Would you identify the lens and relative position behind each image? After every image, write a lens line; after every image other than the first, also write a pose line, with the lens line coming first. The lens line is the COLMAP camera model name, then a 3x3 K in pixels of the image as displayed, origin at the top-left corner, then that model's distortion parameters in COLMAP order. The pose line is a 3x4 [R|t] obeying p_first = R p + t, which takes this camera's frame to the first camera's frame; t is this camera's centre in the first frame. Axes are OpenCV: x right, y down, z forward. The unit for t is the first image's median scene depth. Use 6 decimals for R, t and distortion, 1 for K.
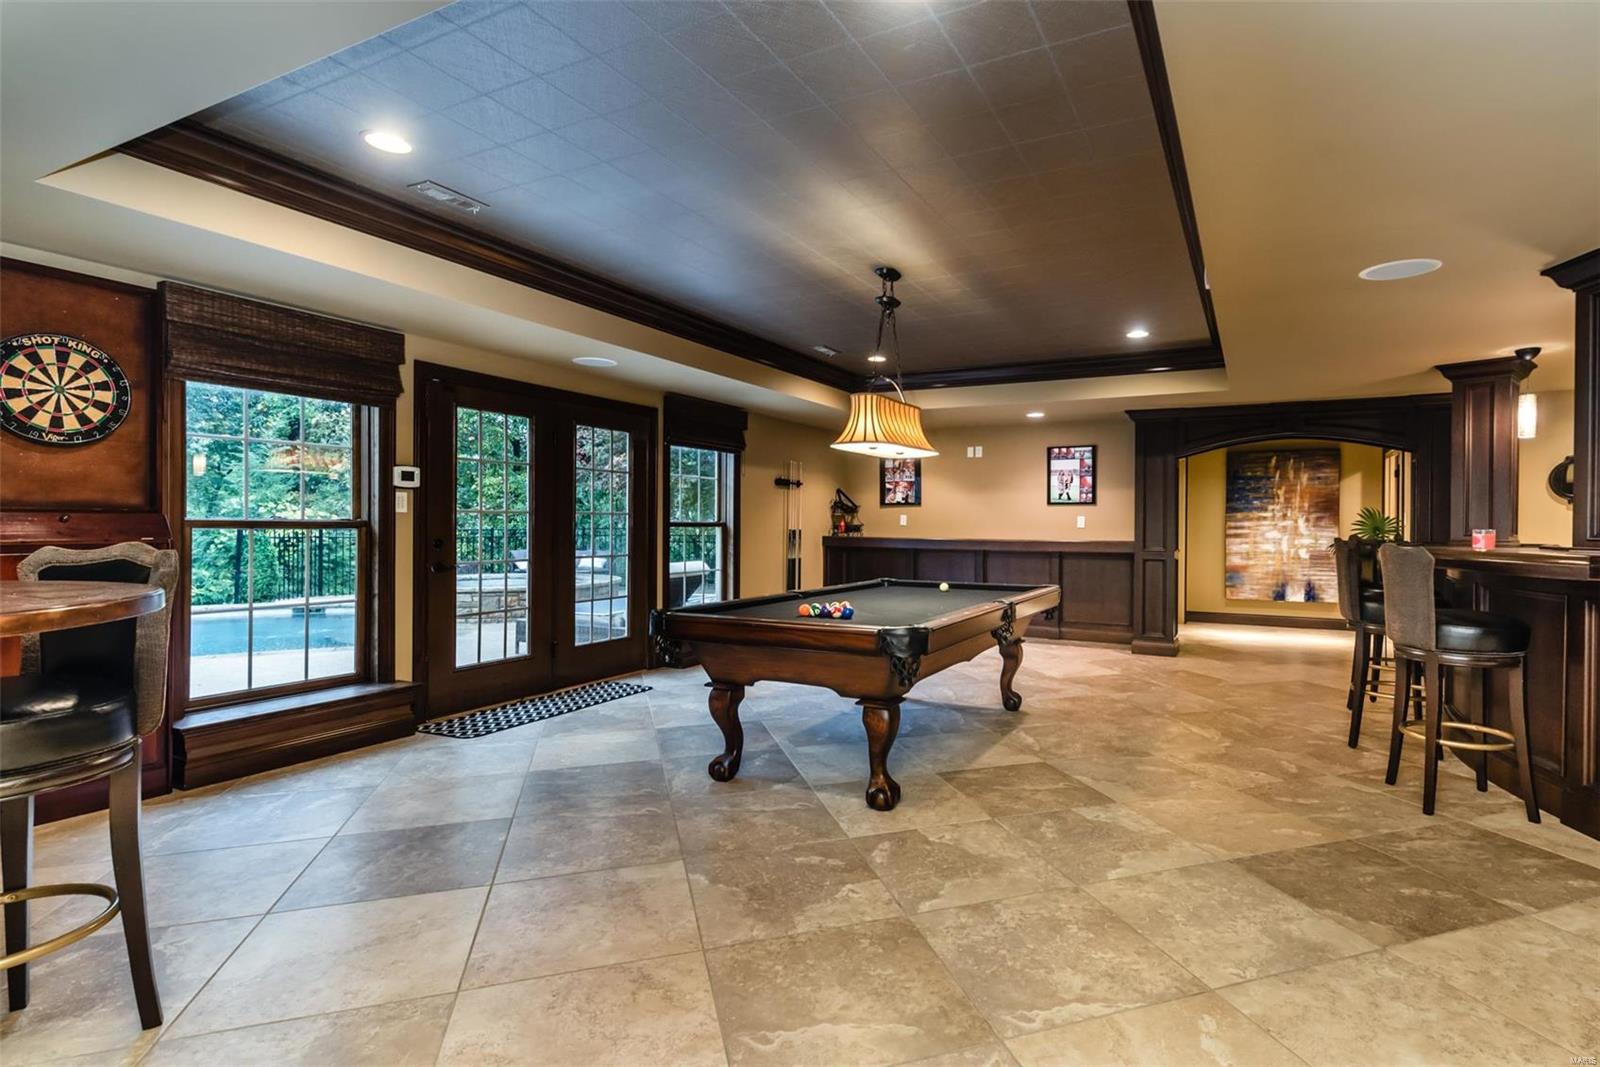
lens RADIAL K [[688.2, 0, 798.7], [0, 688.2, 526.0], [0, 0, 1]] dist [0.002677, 0.000002]
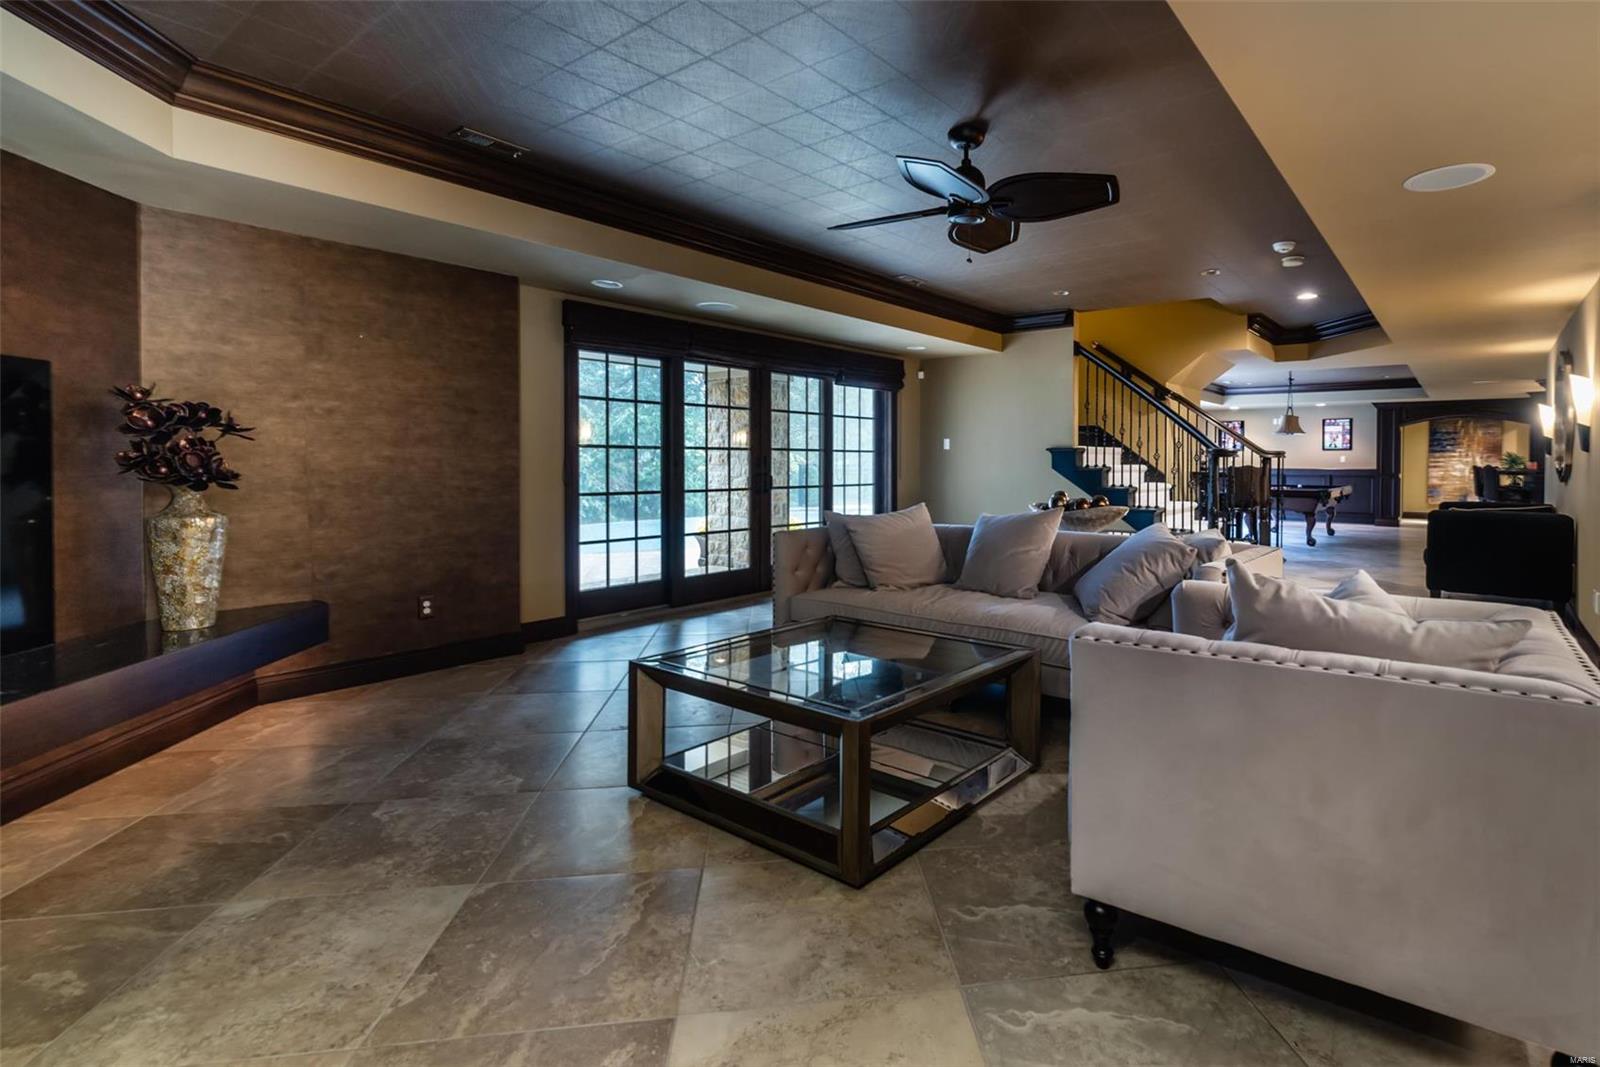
lens RADIAL K [[688.2, 0, 819.7], [0, 688.2, 478.3], [0, 0, 1]] dist [0.002677, 0.000002]
pose [[0.985377, 0.002362, -0.170370, -0.578569], [0.000136, 0.999893, 0.014649, 0.017458], [0.170386, -0.014458, 0.985271, -0.948688]]
